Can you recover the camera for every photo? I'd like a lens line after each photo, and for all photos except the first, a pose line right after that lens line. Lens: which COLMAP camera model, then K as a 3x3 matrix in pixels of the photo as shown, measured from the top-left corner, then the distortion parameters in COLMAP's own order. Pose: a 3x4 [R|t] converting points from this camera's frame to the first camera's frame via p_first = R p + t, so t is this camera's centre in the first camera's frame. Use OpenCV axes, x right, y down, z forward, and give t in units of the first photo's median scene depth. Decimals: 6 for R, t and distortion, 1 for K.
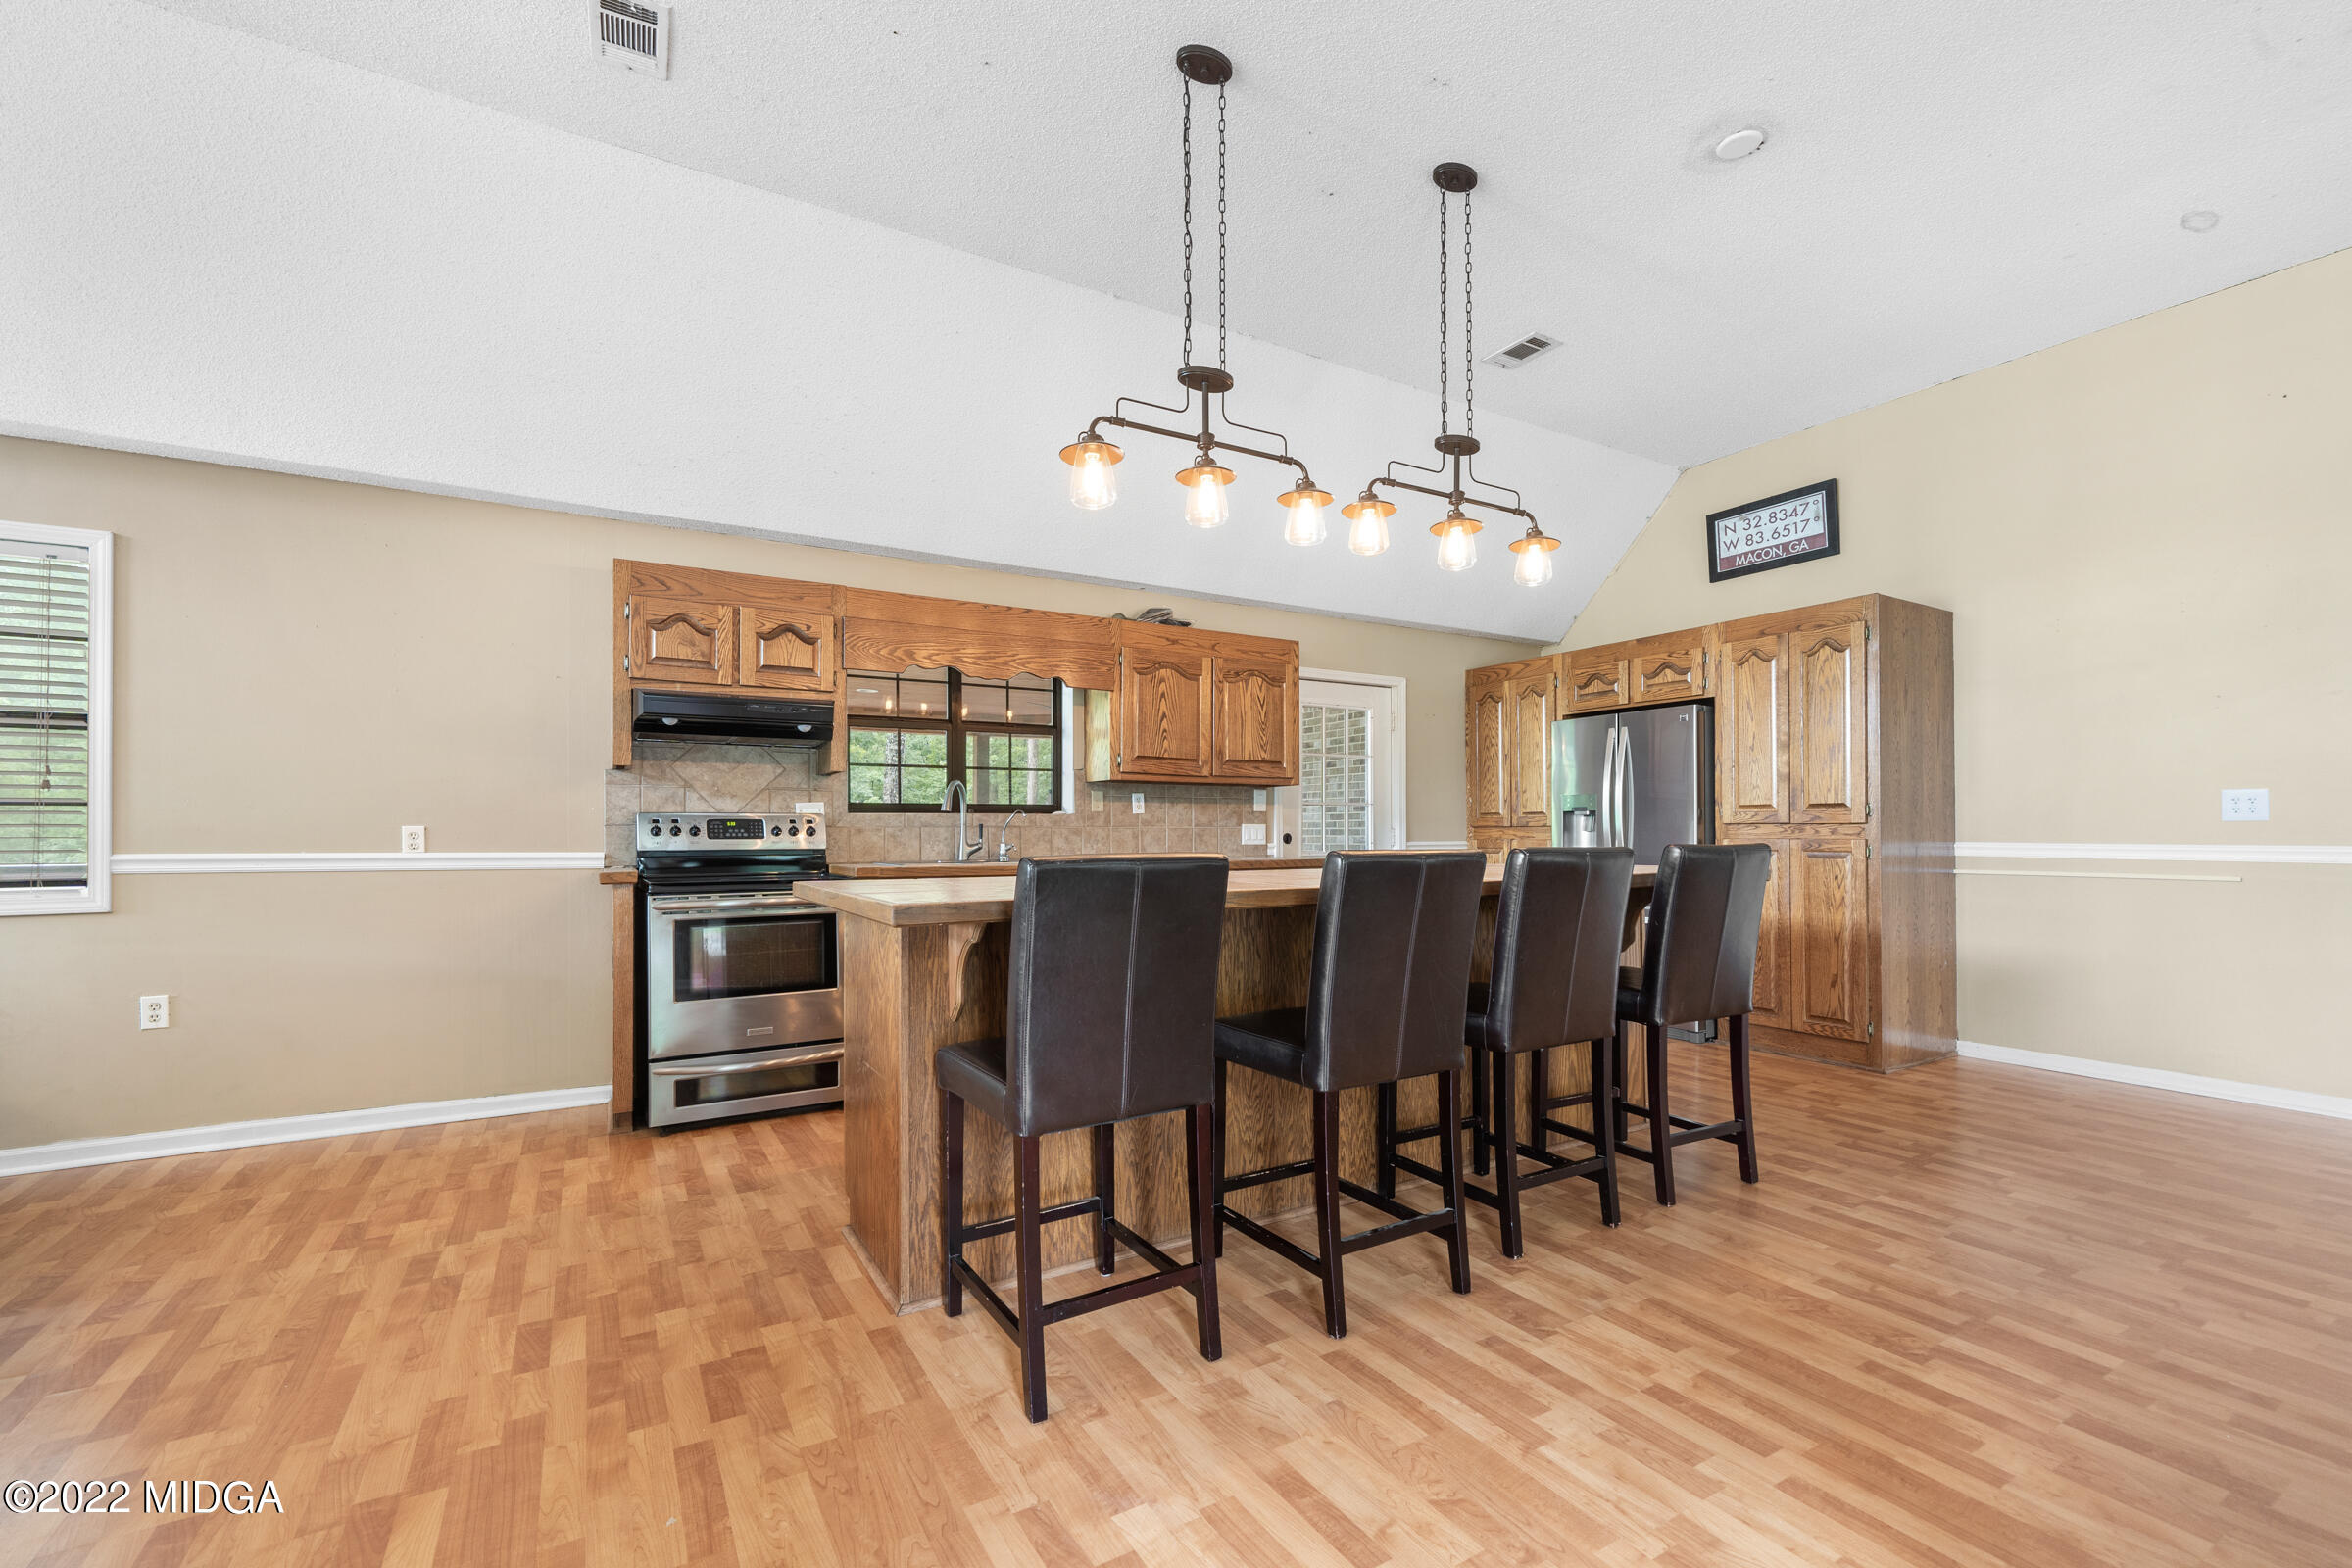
lens RADIAL K [[976.5, 0, 1157.9], [0, 976.5, 824.3], [0, 0, 1]] dist [-0.006532, 0.001227]
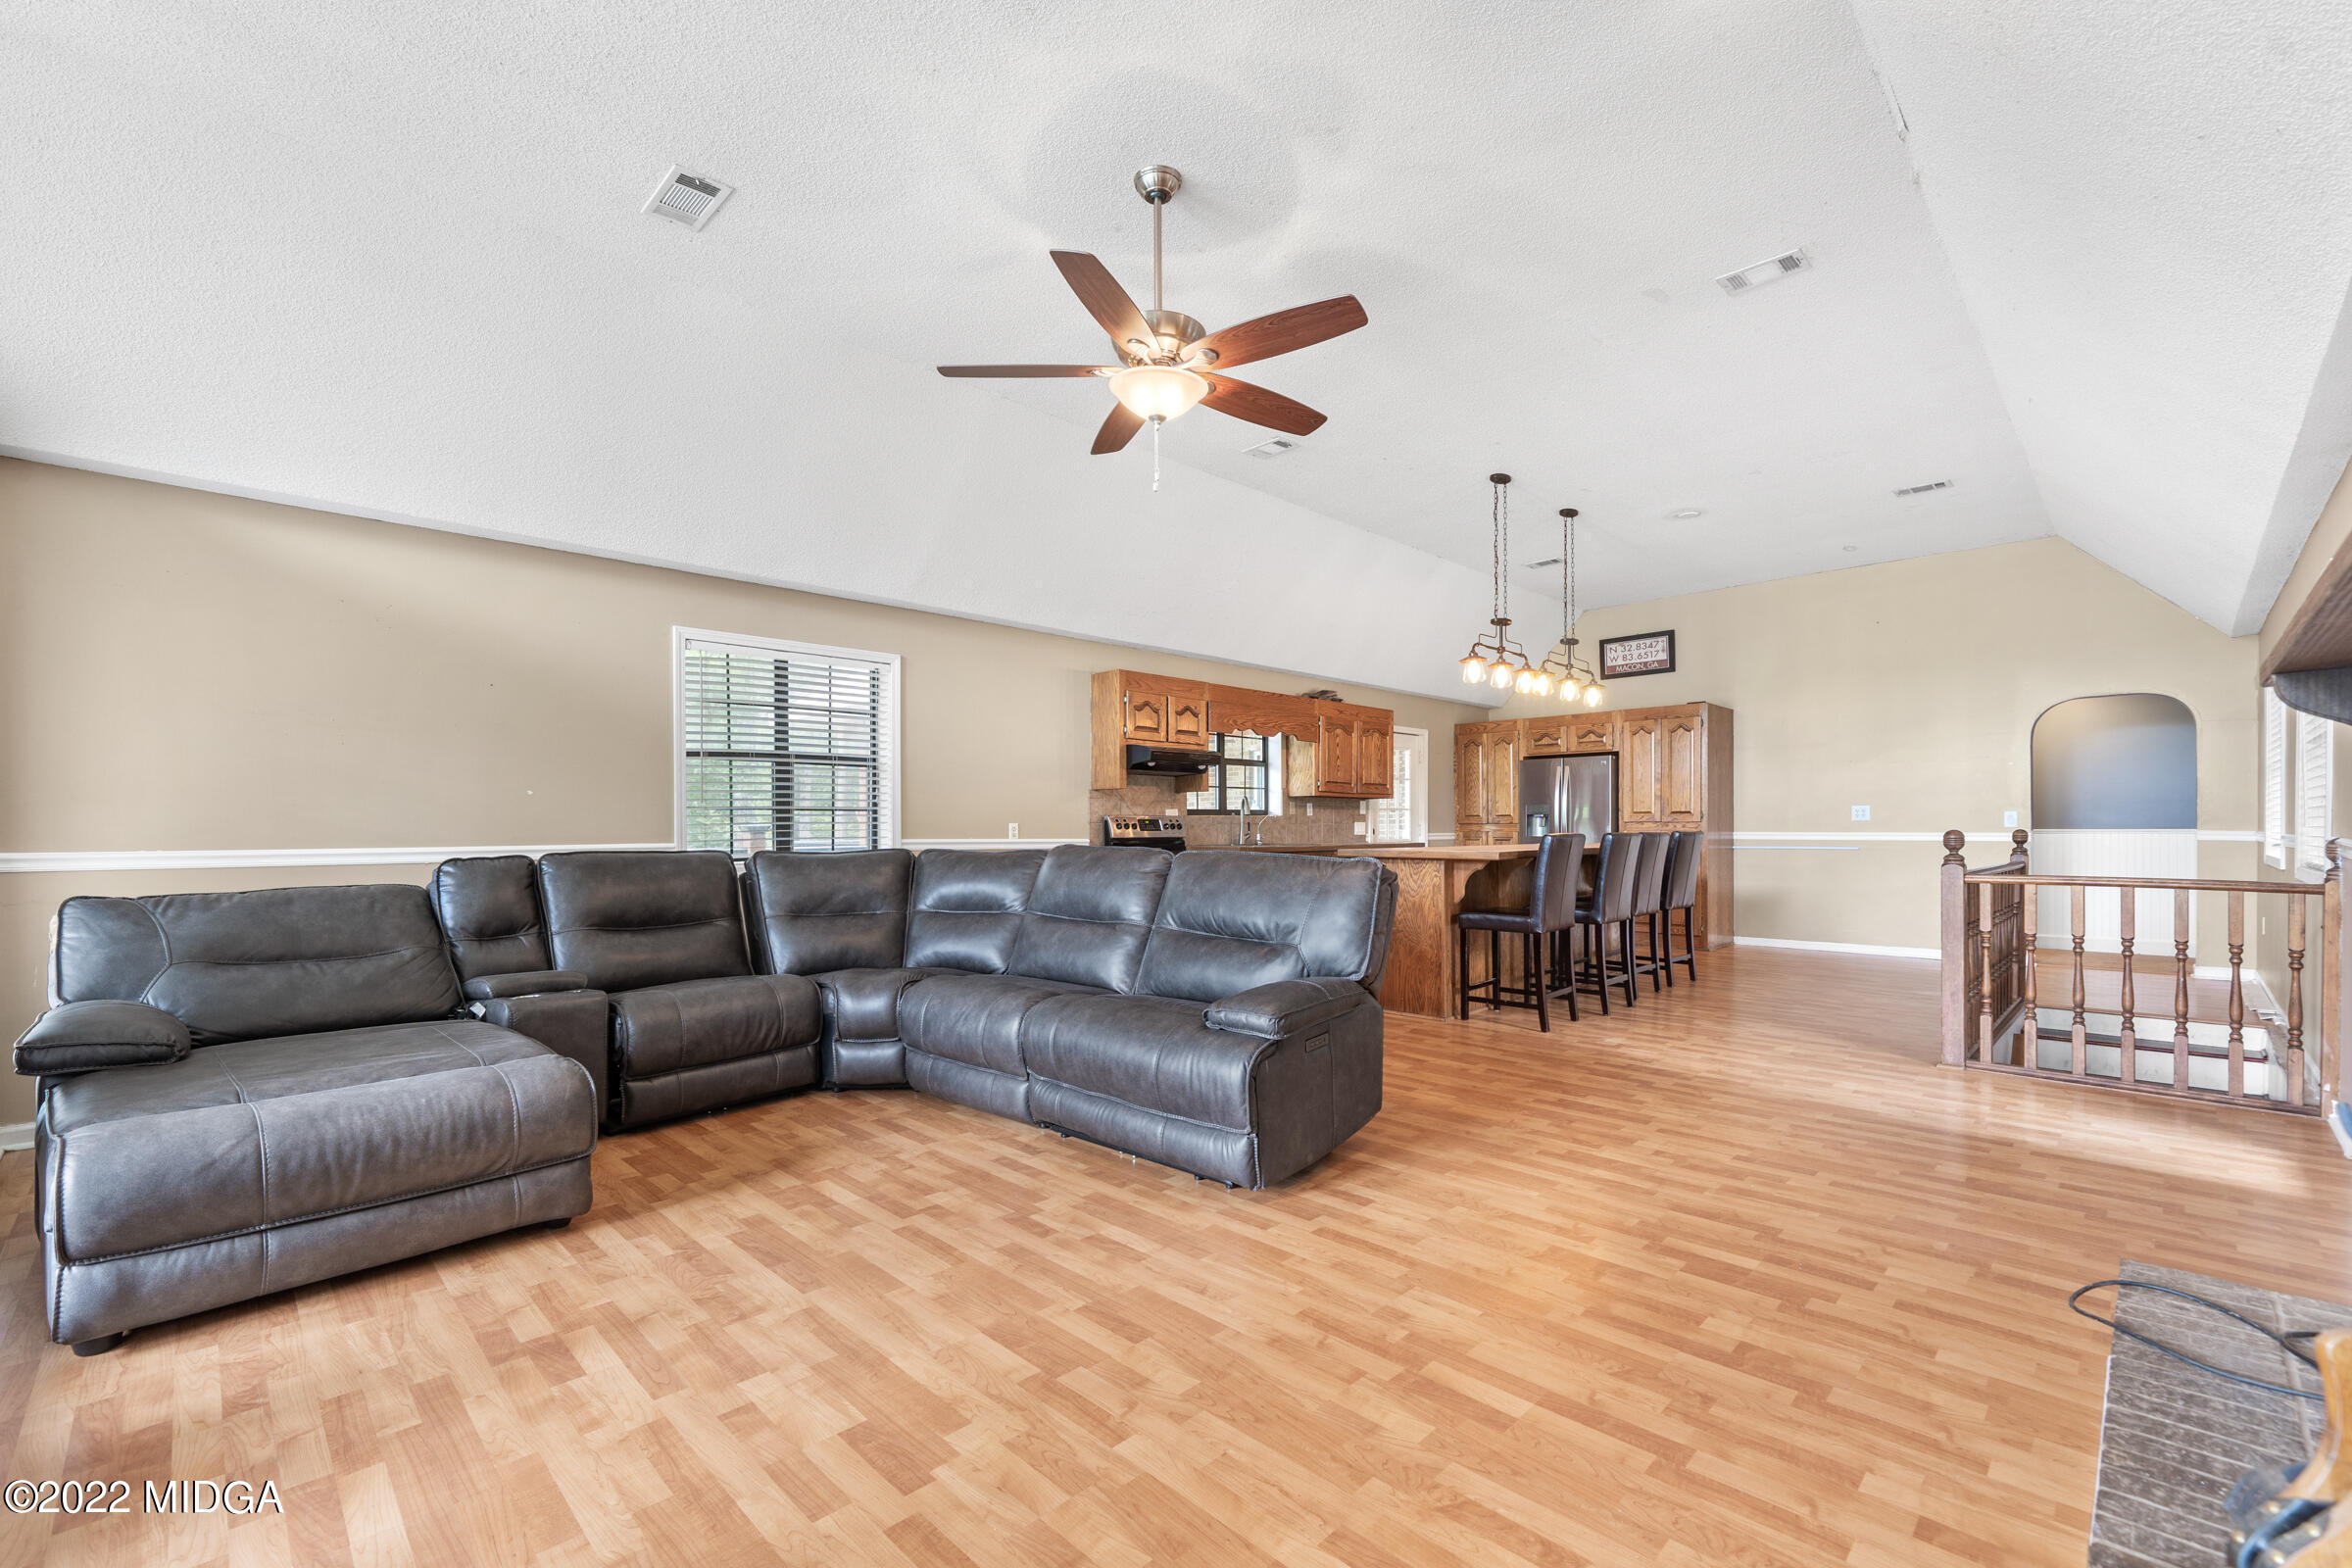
lens RADIAL K [[976.5, 0, 1180.2], [0, 976.5, 807.6], [0, 0, 1]] dist [-0.006532, 0.001227]
pose [[0.967936, 0.003811, 0.251168, -0.911524], [0.000039, 0.999883, -0.015325, 0.000459], [-0.251197, 0.014844, 0.967822, -0.730005]]
